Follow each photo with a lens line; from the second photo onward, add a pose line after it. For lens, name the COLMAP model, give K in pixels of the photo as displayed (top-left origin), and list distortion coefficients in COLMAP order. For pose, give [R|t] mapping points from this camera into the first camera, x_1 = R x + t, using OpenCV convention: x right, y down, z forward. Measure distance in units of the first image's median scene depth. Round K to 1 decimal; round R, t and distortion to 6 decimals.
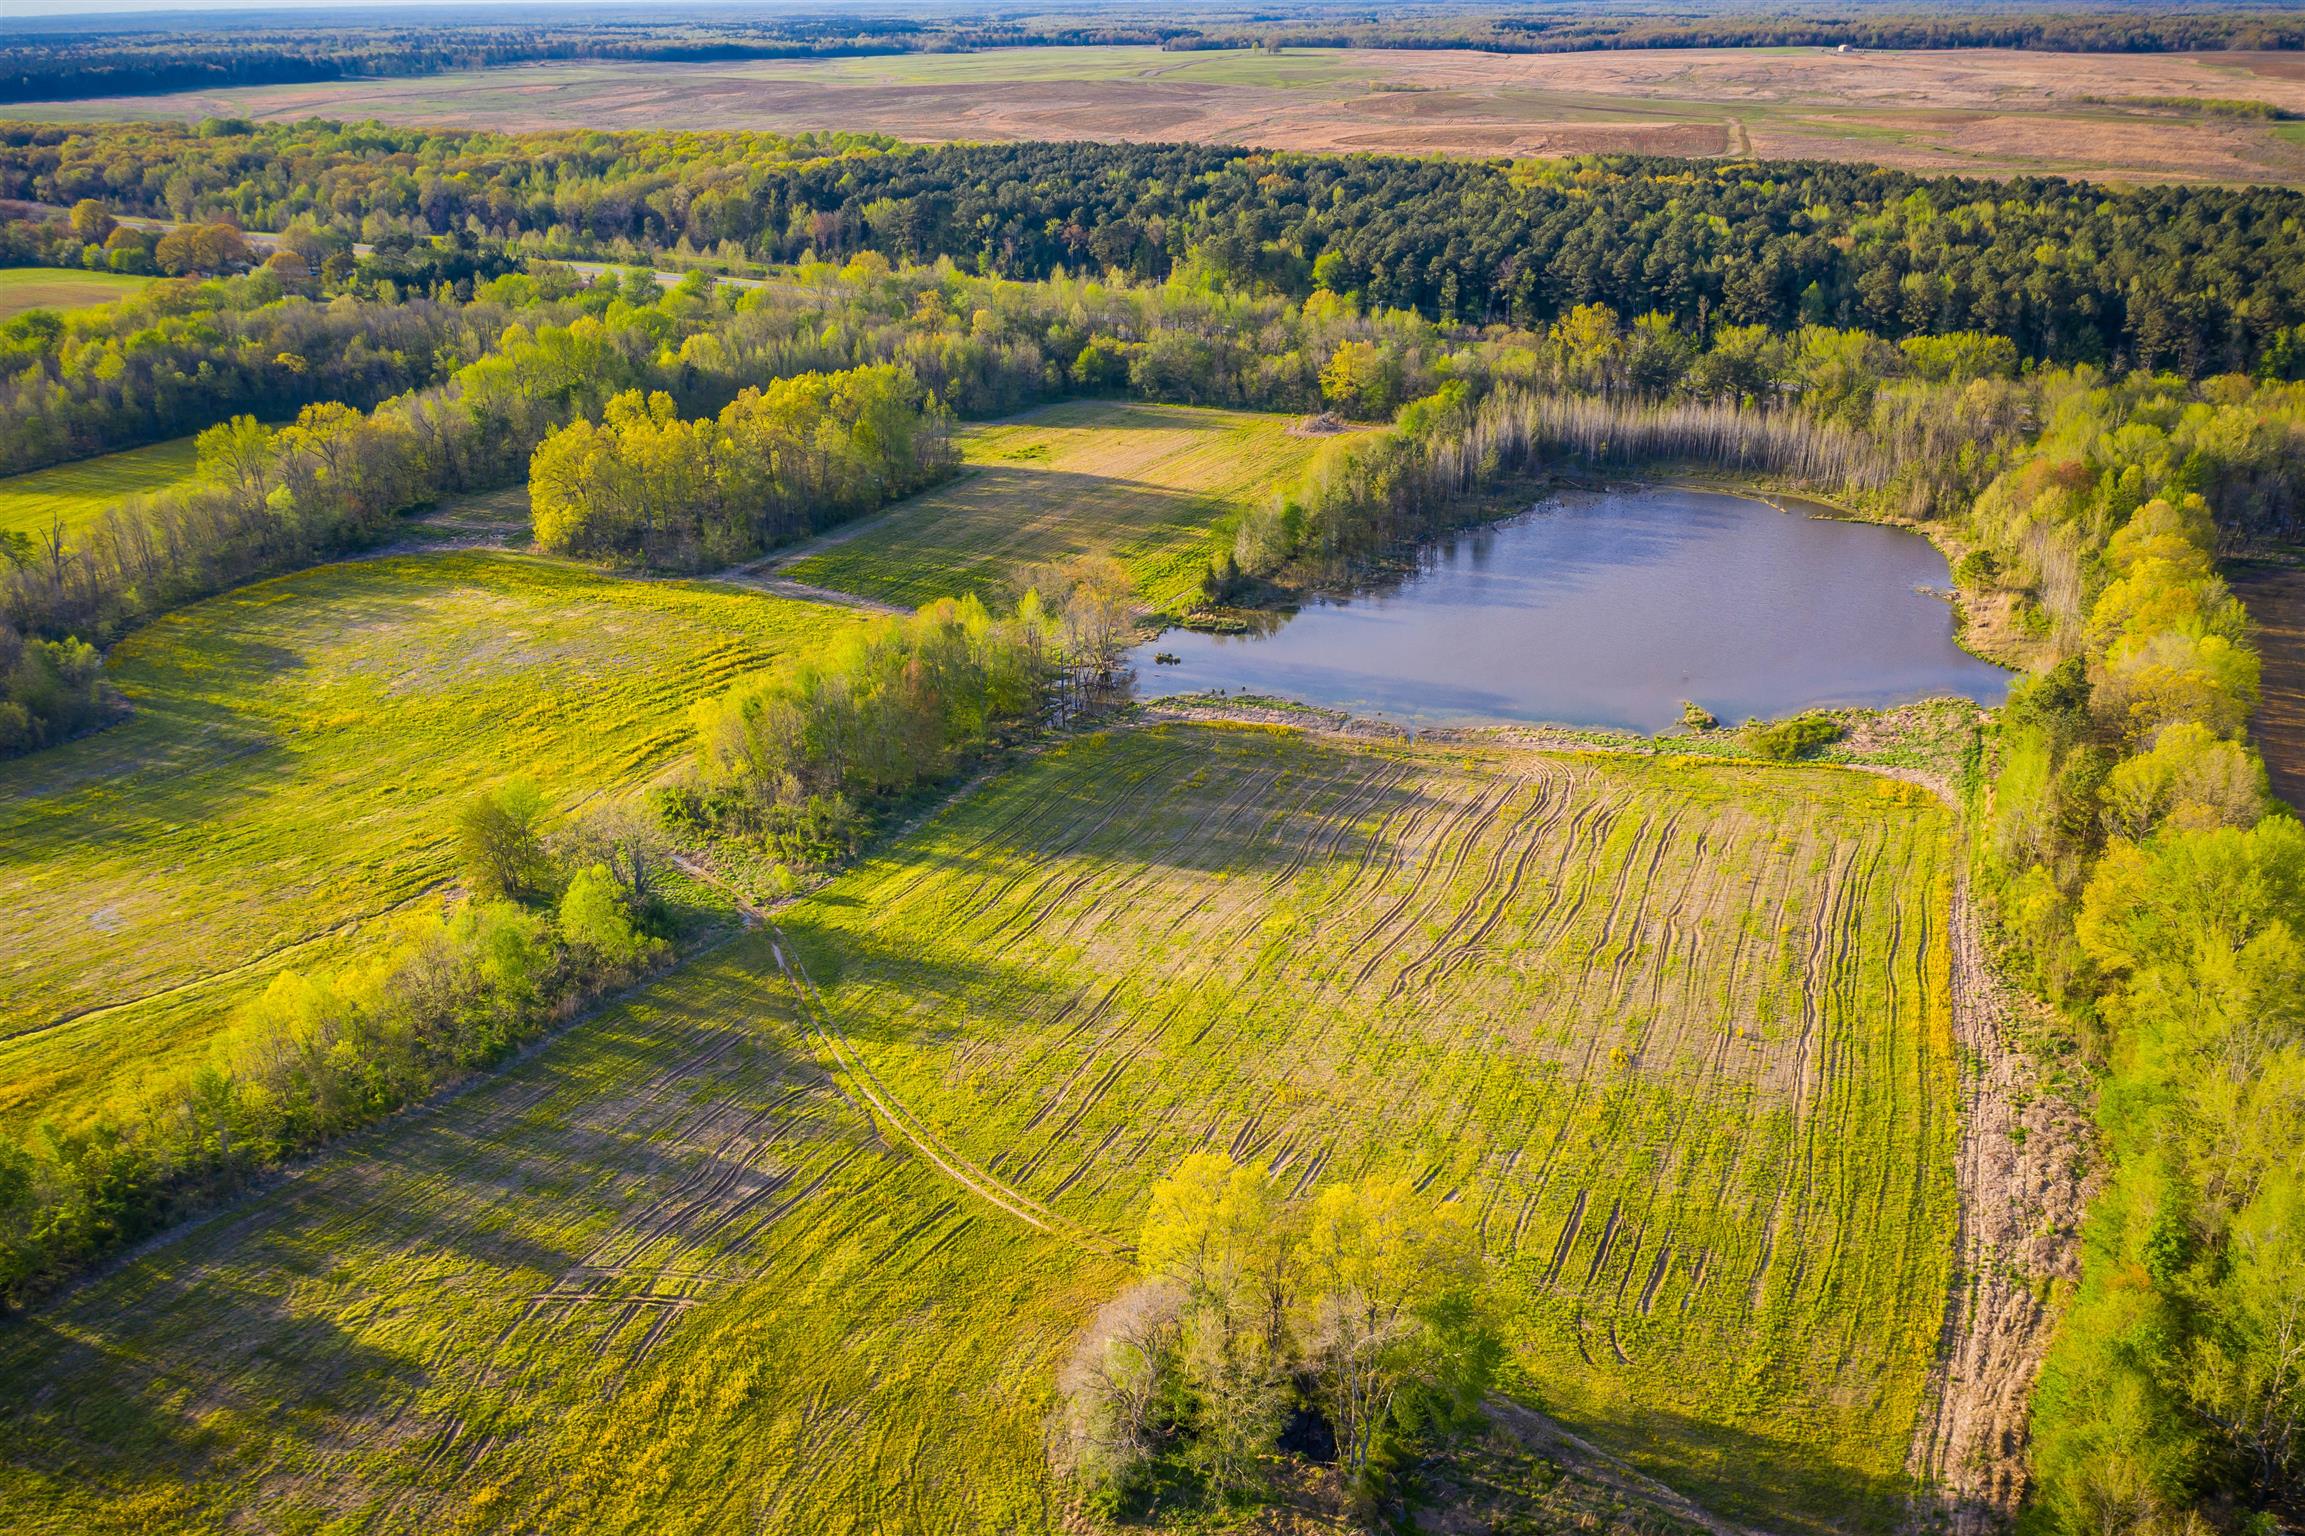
lens RADIAL K [[1804.5, 0, 1141.7], [0, 1804.5, 746.4], [0, 0, 1]] dist [-0.029342, 0.005929]
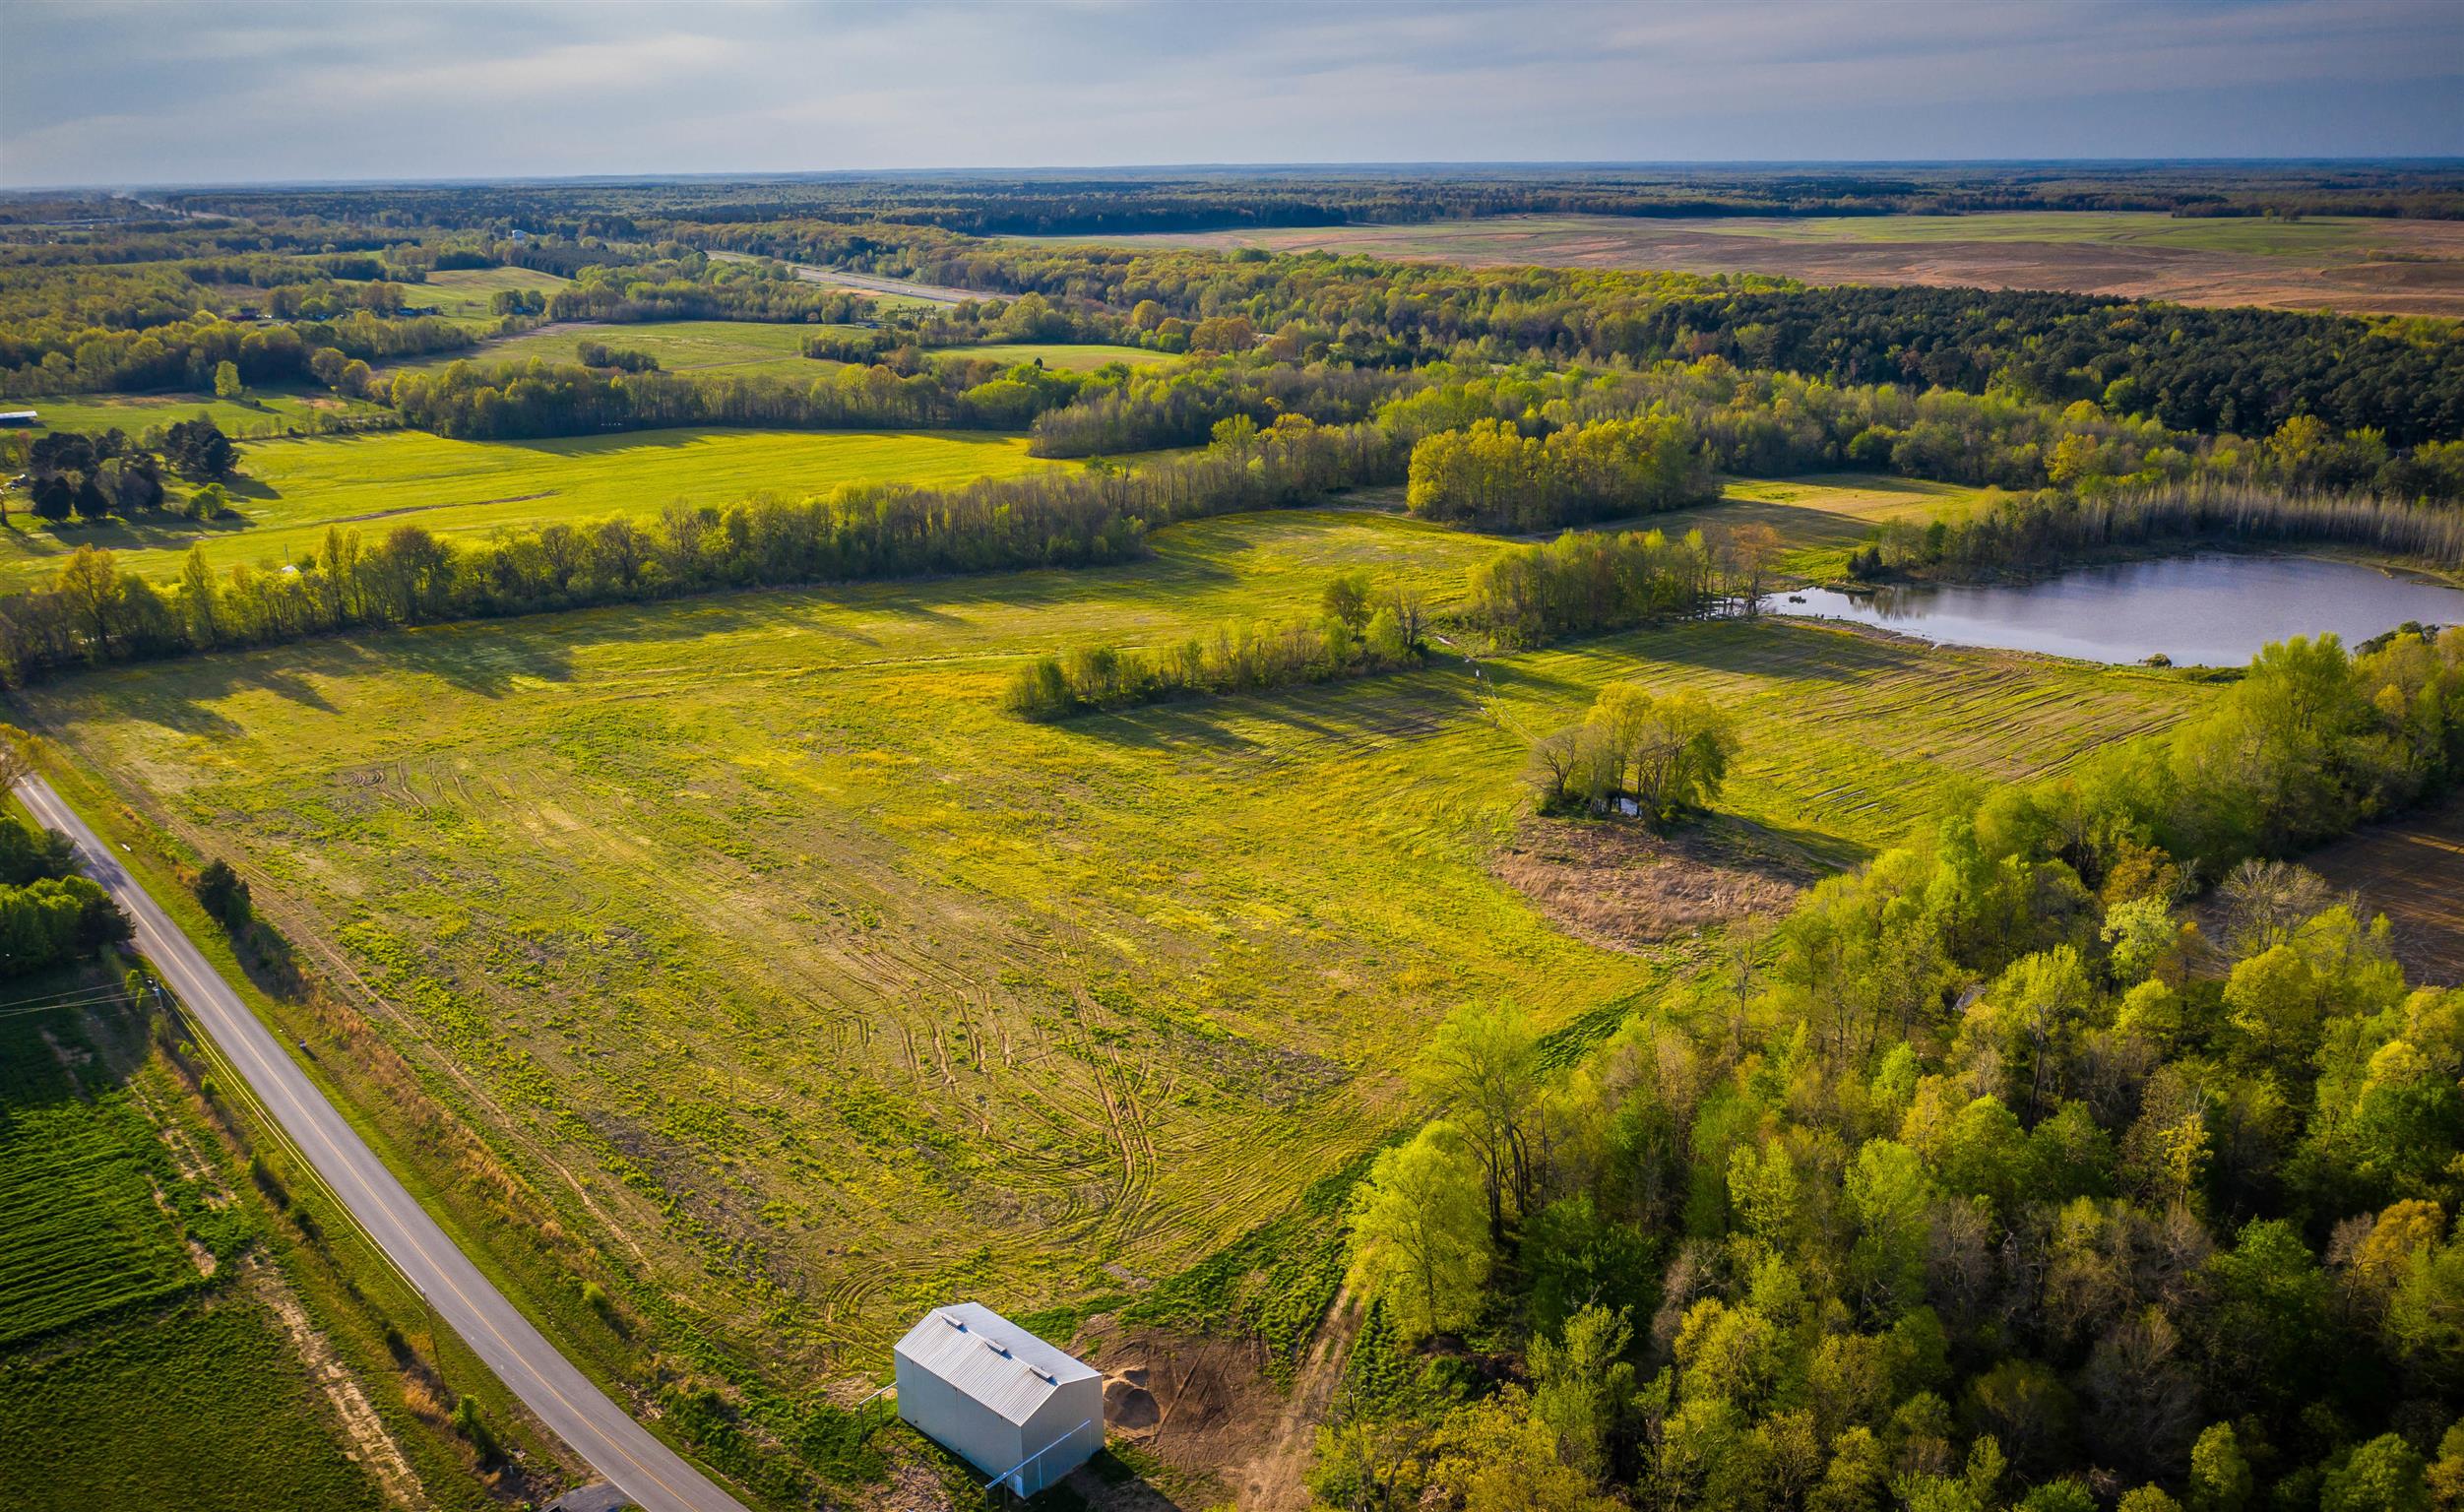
lens RADIAL K [[1921.9, 0, 1214.4], [0, 1921.9, 764.8], [0, 0, 1]] dist [-0.026680, 0.002839]
pose [[0.893793, 0.135911, -0.427391, 0.126907], [-0.173166, 0.983656, -0.049333, 0.111911], [0.413701, 0.118103, 0.902720, -0.264400]]
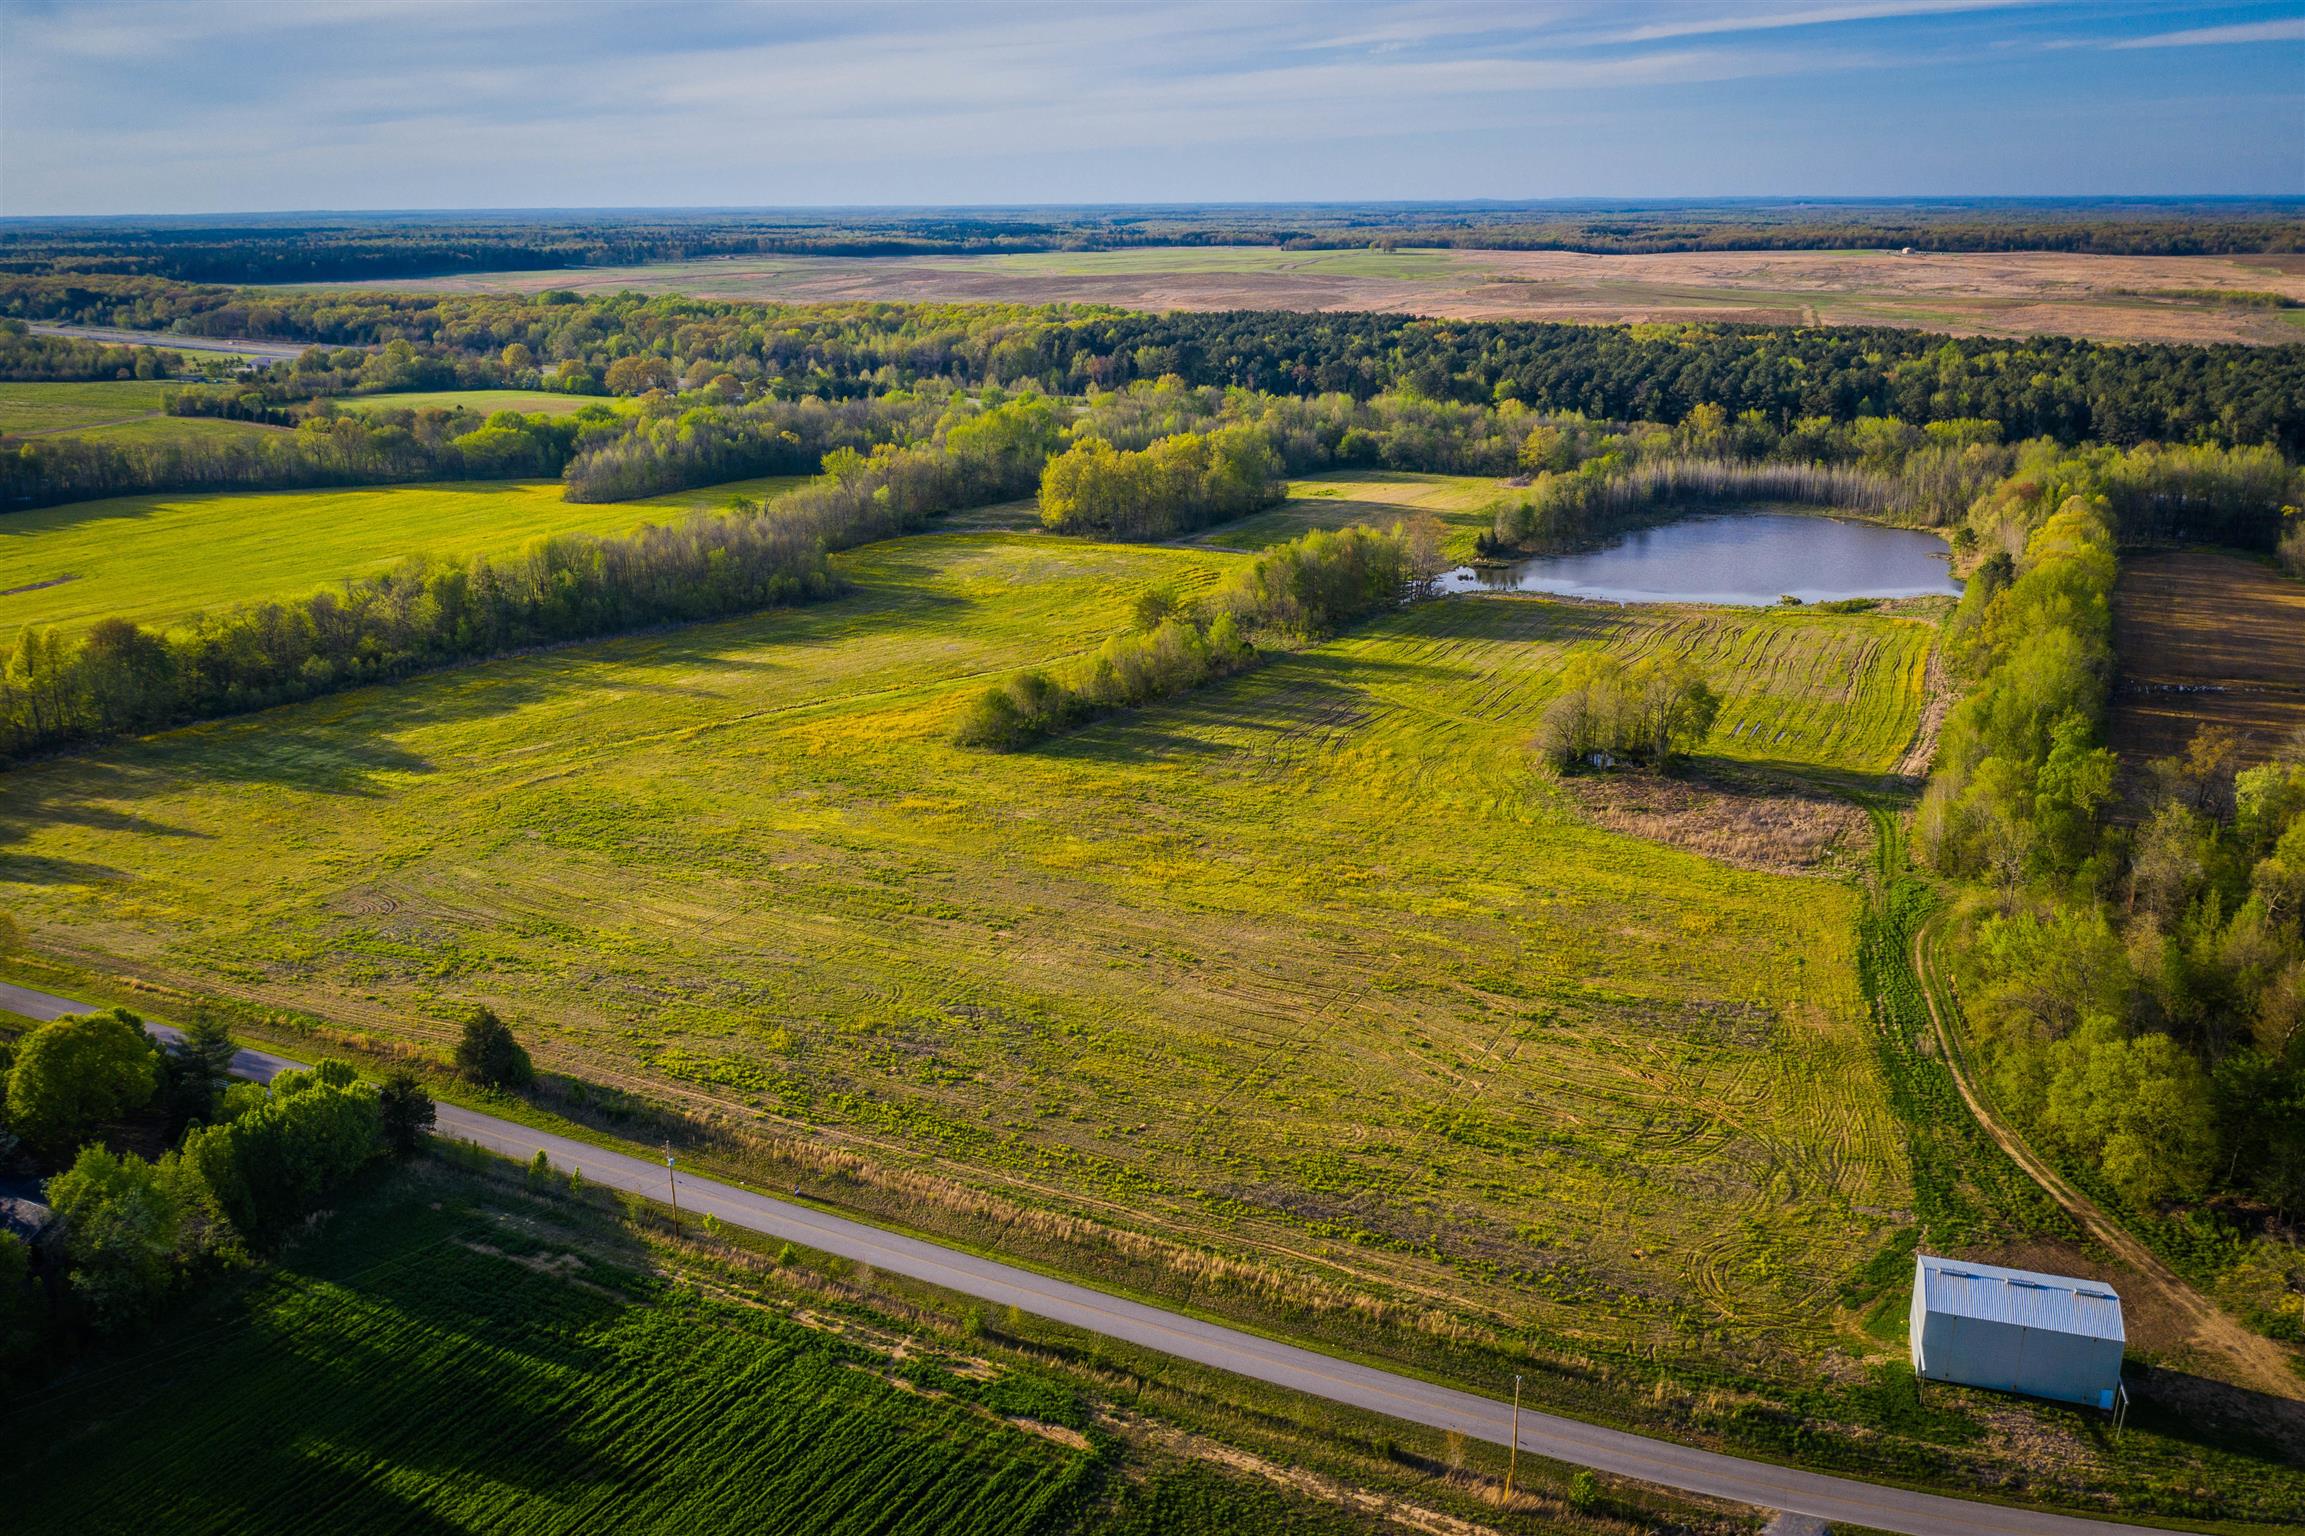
lens RADIAL K [[1804.5, 0, 1144.0], [0, 1804.5, 742.8], [0, 0, 1]] dist [-0.029342, 0.005929]
pose [[0.999027, 0.016360, -0.040962, -0.098561], [-0.020567, 0.994314, -0.104486, 0.131981], [0.039019, 0.105227, 0.993682, -0.300306]]
